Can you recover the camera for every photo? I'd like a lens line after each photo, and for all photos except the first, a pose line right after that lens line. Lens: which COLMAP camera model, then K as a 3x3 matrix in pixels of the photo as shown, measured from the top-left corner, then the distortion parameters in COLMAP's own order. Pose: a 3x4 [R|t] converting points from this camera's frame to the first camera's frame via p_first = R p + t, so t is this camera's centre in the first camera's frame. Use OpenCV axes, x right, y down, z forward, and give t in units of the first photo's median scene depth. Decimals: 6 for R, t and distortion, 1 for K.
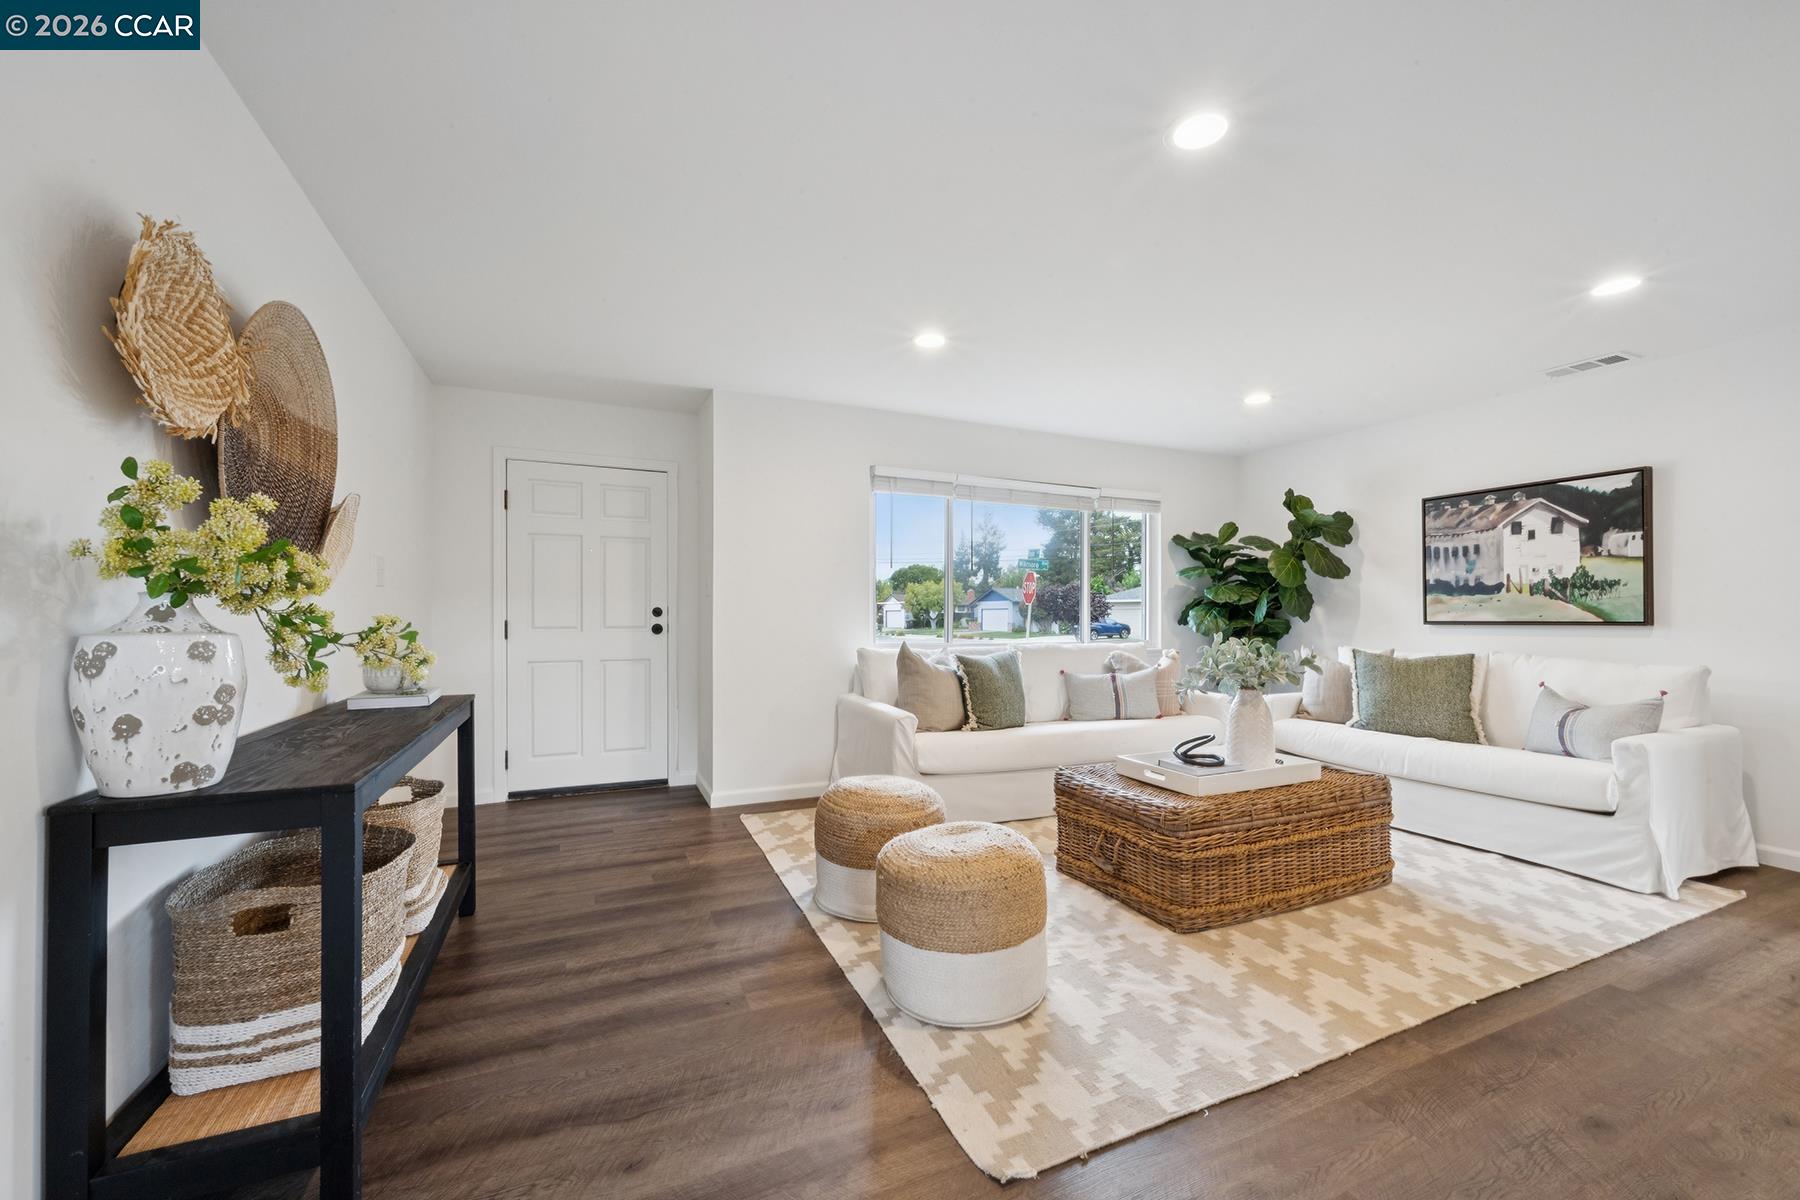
lens RADIAL K [[714.6, 0, 912.5], [0, 714.6, 612.5], [0, 0, 1]] dist [0.001894, 0.000032]
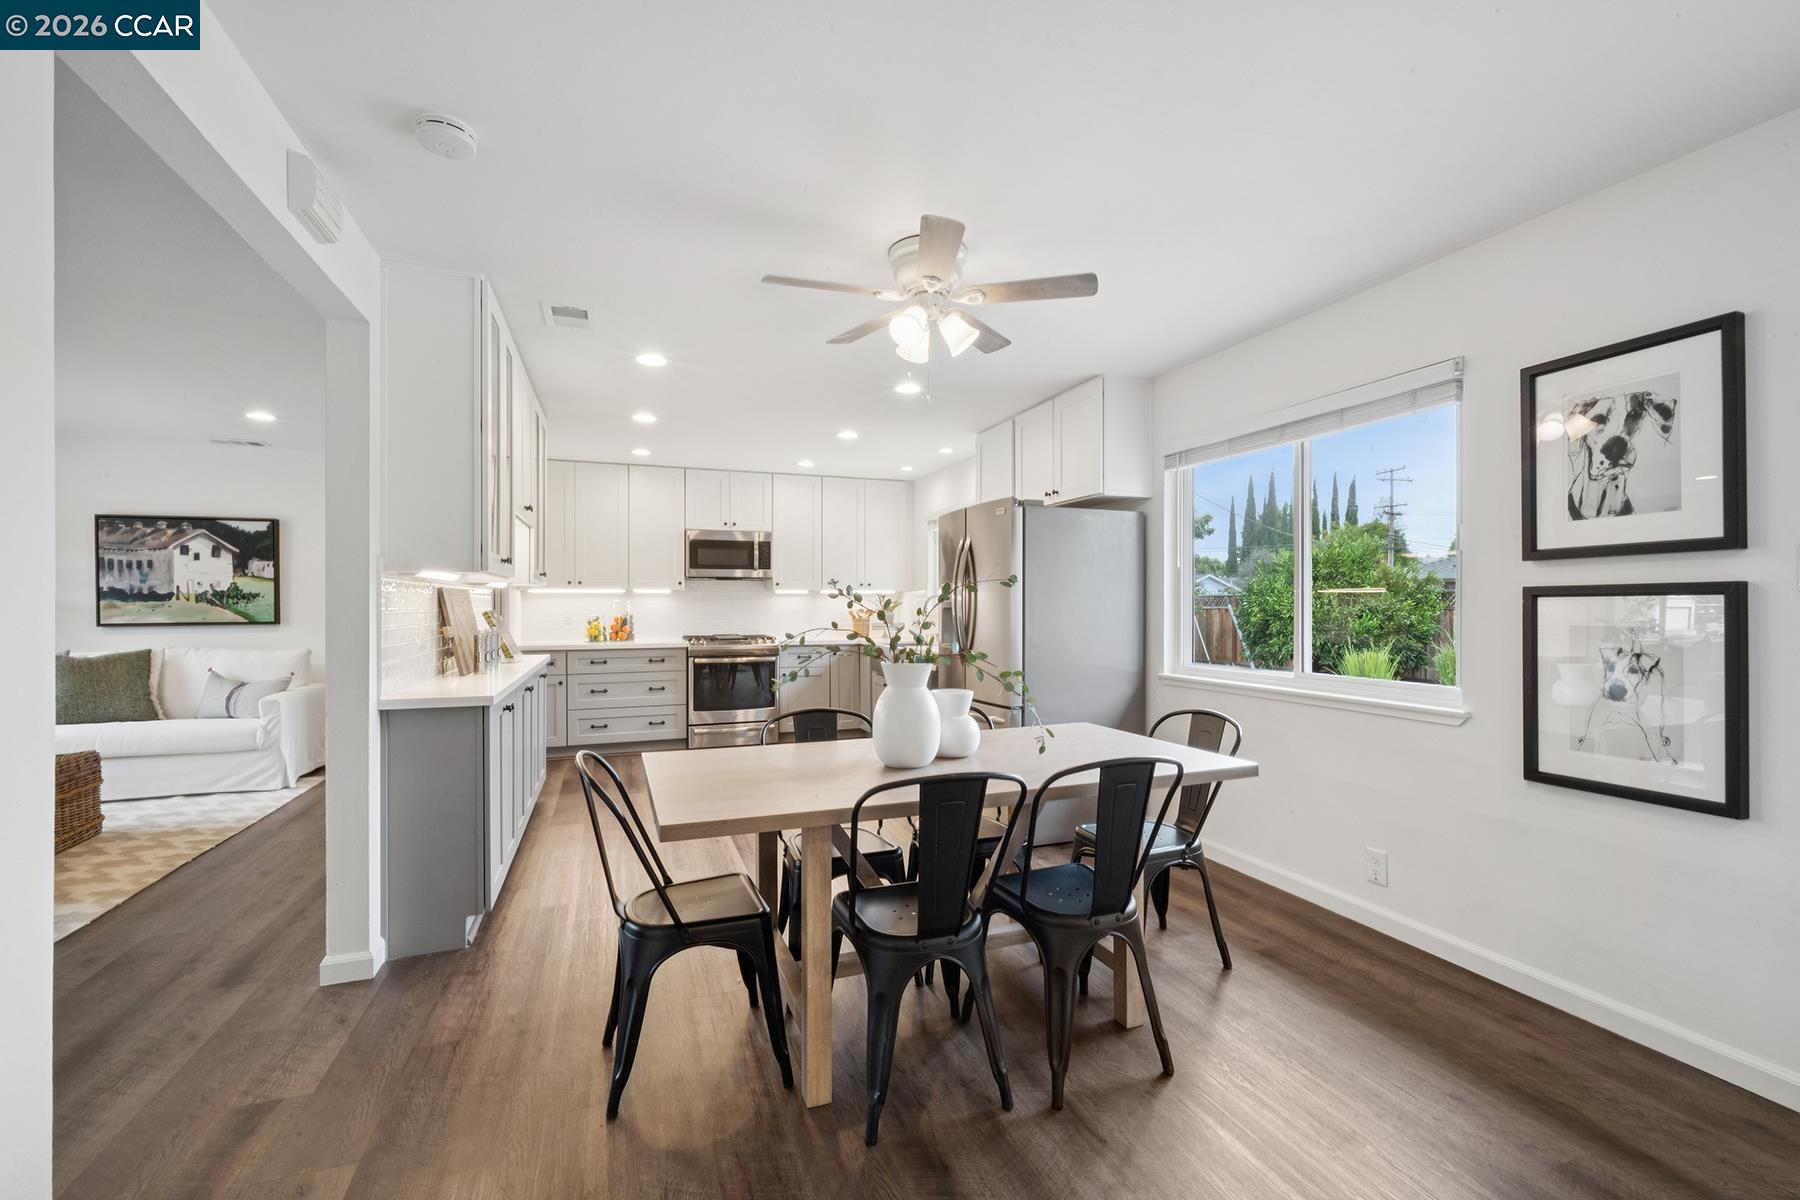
lens RADIAL K [[767.5, 0, 912.3], [0, 767.5, 605.2], [0, 0, 1]] dist [-0.001780, -0.000332]
pose [[0.068322, -0.005473, 0.997648, -0.500937], [-0.002057, 0.999982, 0.005626, -0.033184], [-0.997661, -0.002436, 0.068310, -0.454319]]
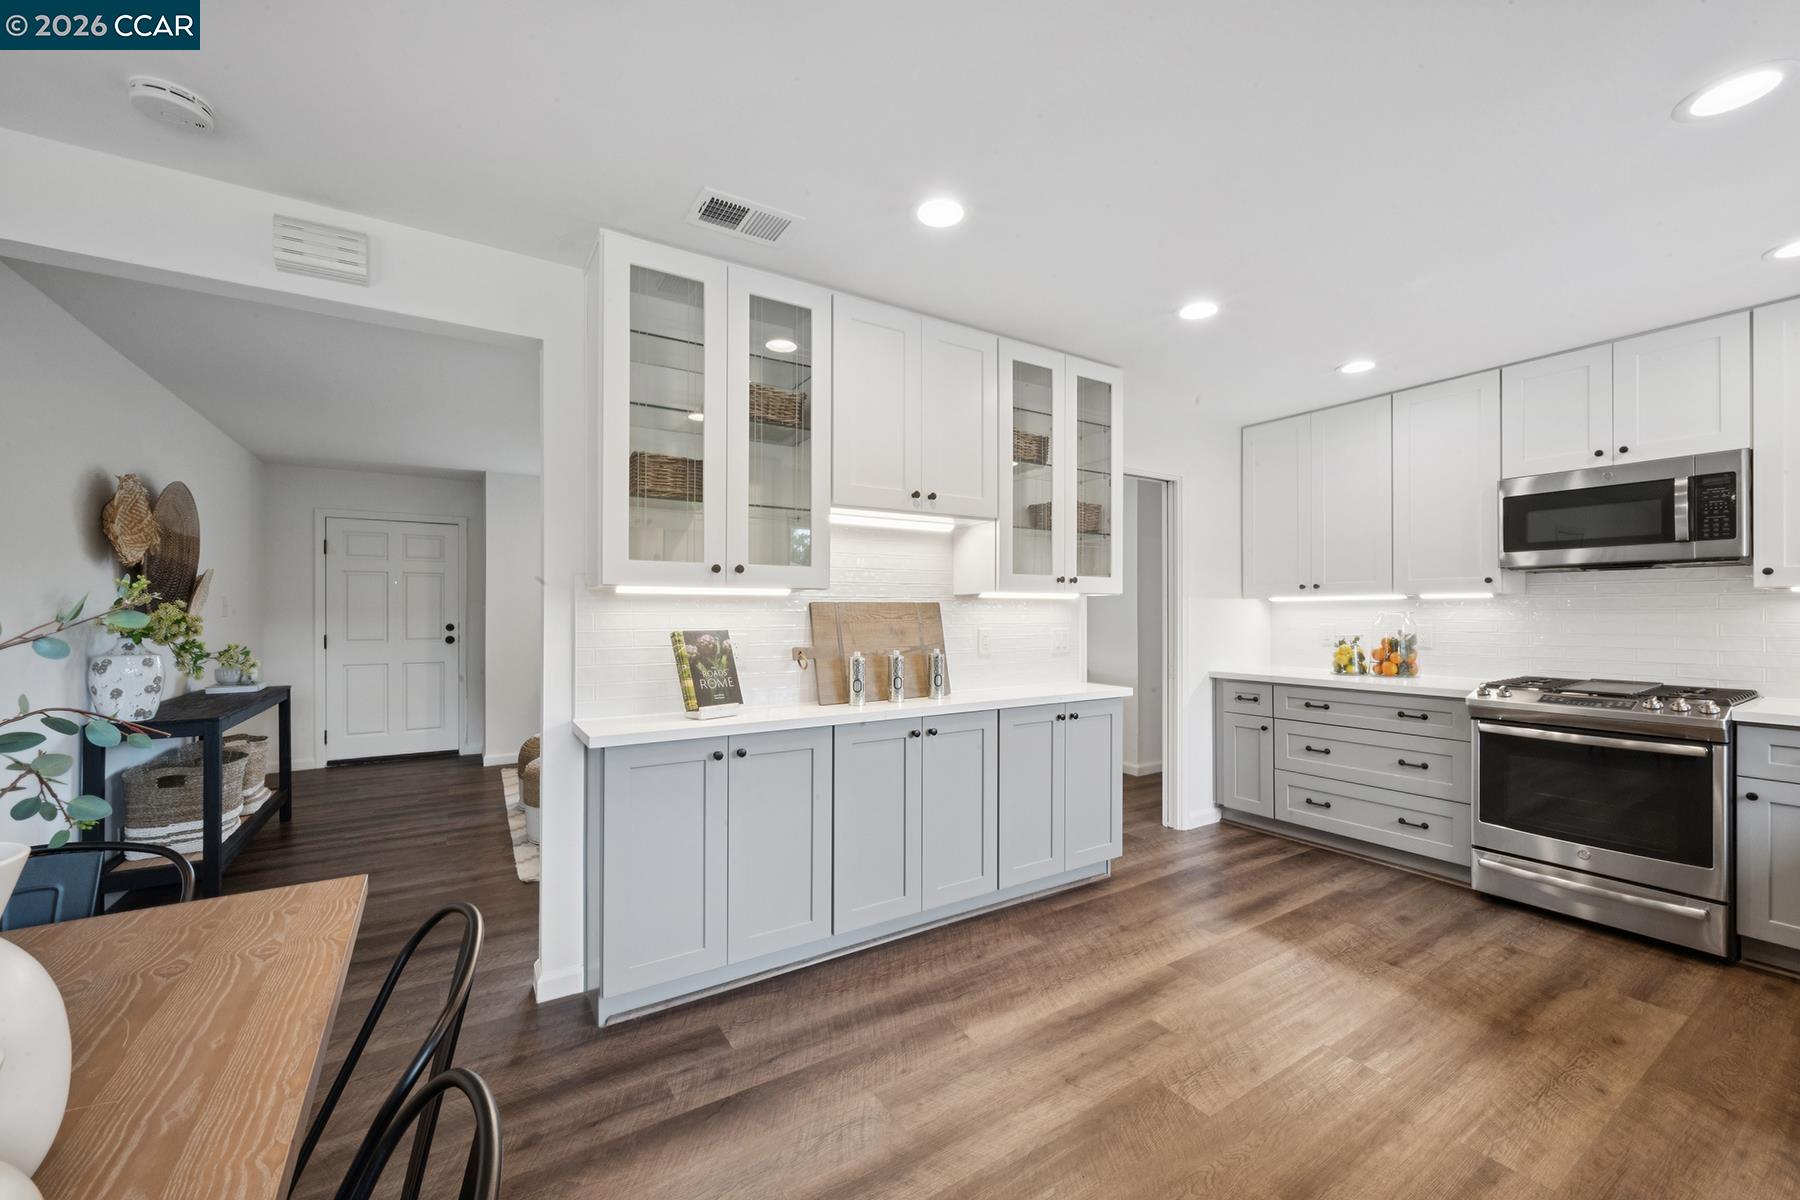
lens RADIAL K [[714.6, 0, 911.8], [0, 714.6, 610.7], [0, 0, 1]] dist [0.001894, 0.000032]
pose [[0.990861, -0.004365, 0.134815, 0.425801], [0.004377, 0.999990, 0.000207, -0.037680], [-0.134815, 0.000385, 0.990871, -0.602270]]
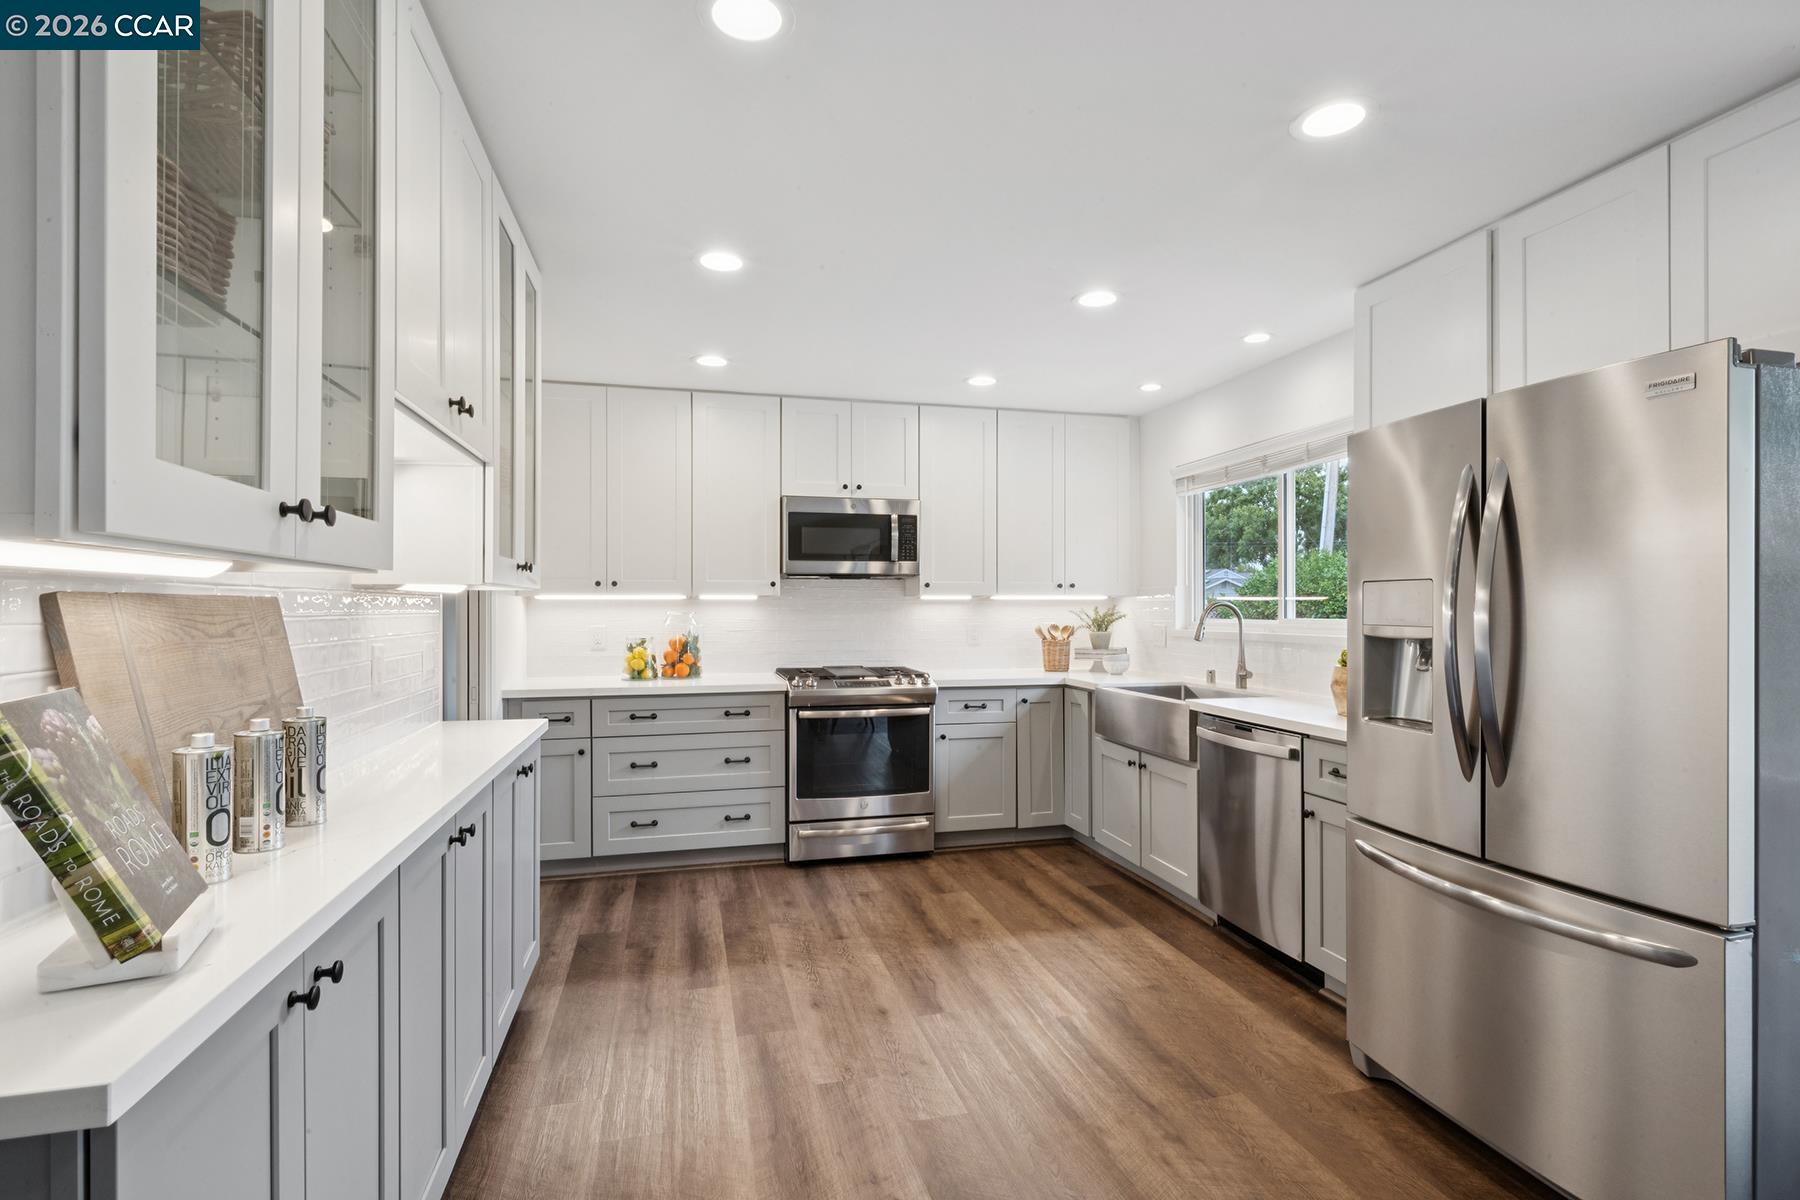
lens RADIAL K [[875.4, 0, 912.3], [0, 875.4, 610.9], [0, 0, 1]] dist [0.004285, 0.000077]
pose [[0.175205, -0.007932, 0.984500, 0.073440], [-0.001650, 0.999964, 0.008350, -0.046120], [-0.984531, -0.003087, 0.175186, -0.196679]]
